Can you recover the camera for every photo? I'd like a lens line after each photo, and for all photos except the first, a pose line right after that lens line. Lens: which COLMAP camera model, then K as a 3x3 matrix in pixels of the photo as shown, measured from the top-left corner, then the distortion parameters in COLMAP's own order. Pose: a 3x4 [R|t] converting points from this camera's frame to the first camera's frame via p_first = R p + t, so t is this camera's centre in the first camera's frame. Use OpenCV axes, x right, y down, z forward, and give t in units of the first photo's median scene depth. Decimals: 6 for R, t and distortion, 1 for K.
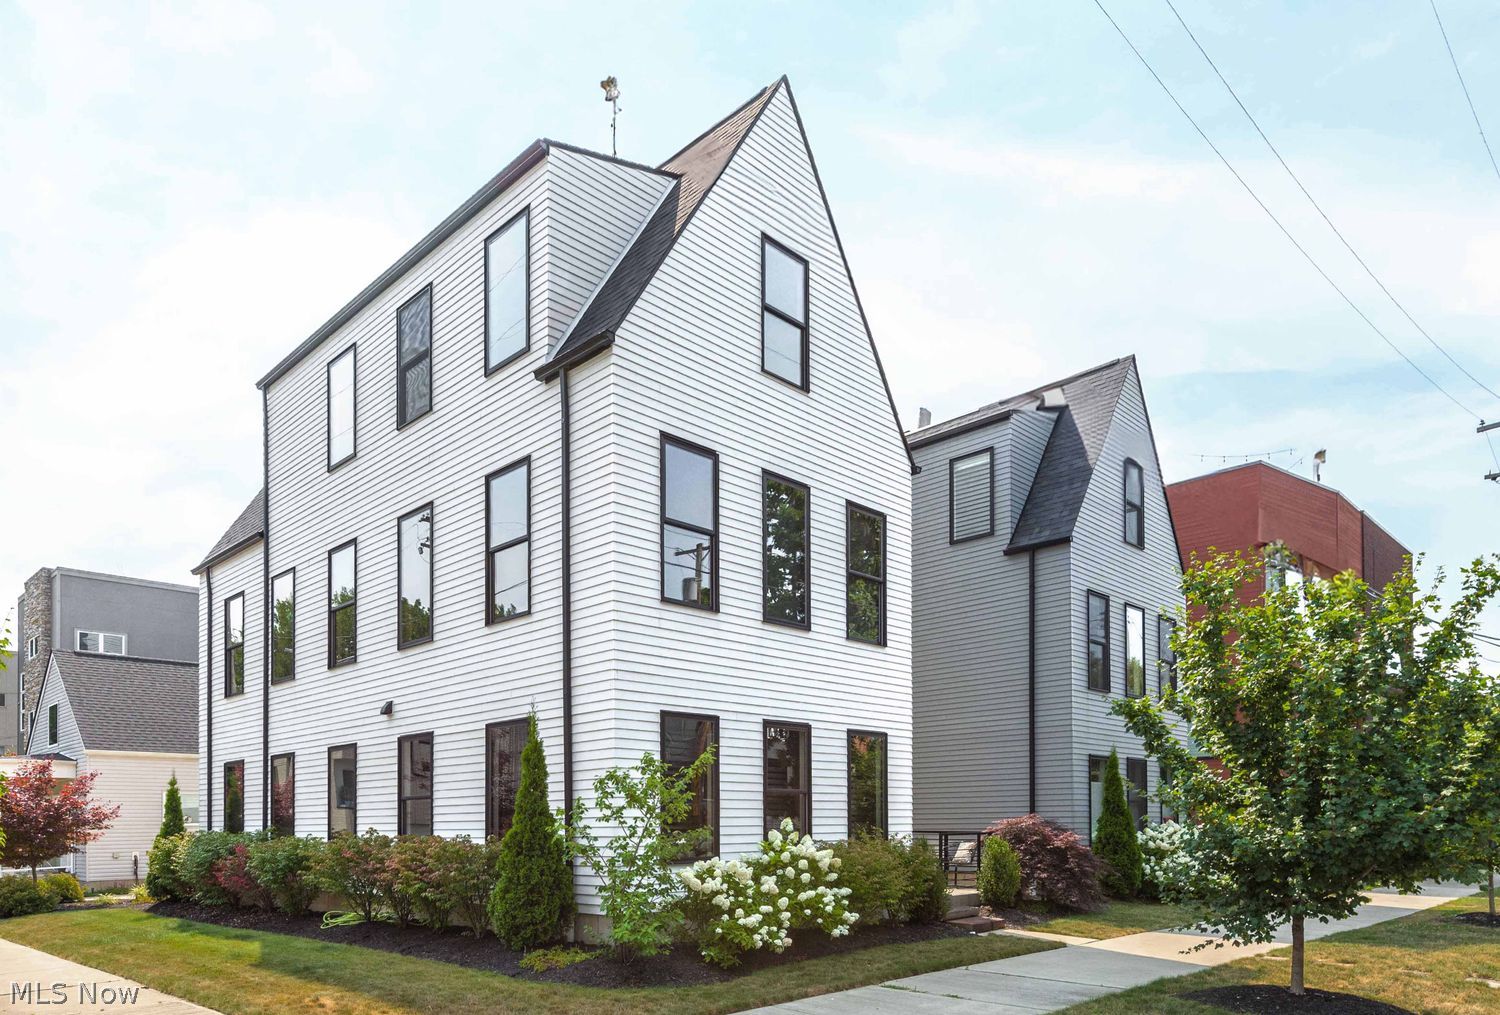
lens RADIAL K [[1025.4, 0, 749.0], [0, 1025.4, 646.0], [0, 0, 1]] dist [-0.001402, 0.000694]
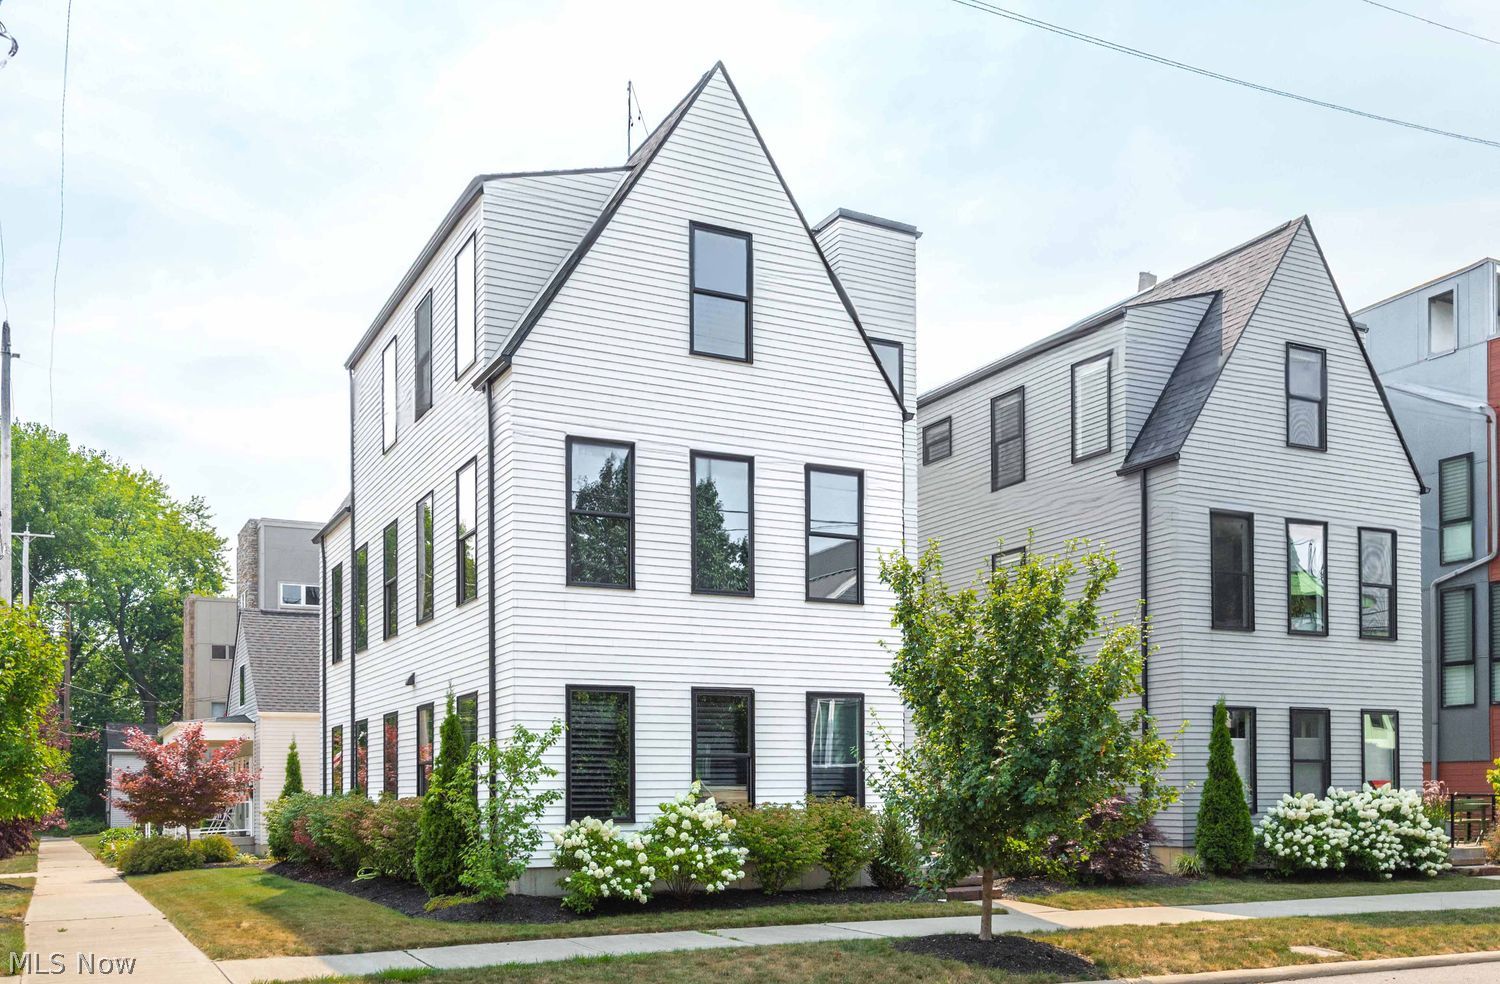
lens RADIAL K [[1339.6, 0, 750.0], [0, 1339.6, 492.0], [0, 0, 1]] dist [0.006006, -0.007518]
pose [[0.958197, -0.060802, -0.279574, 0.402431], [0.048144, 0.997490, -0.051931, -0.046503], [0.282029, 0.036300, 0.958719, -0.268774]]
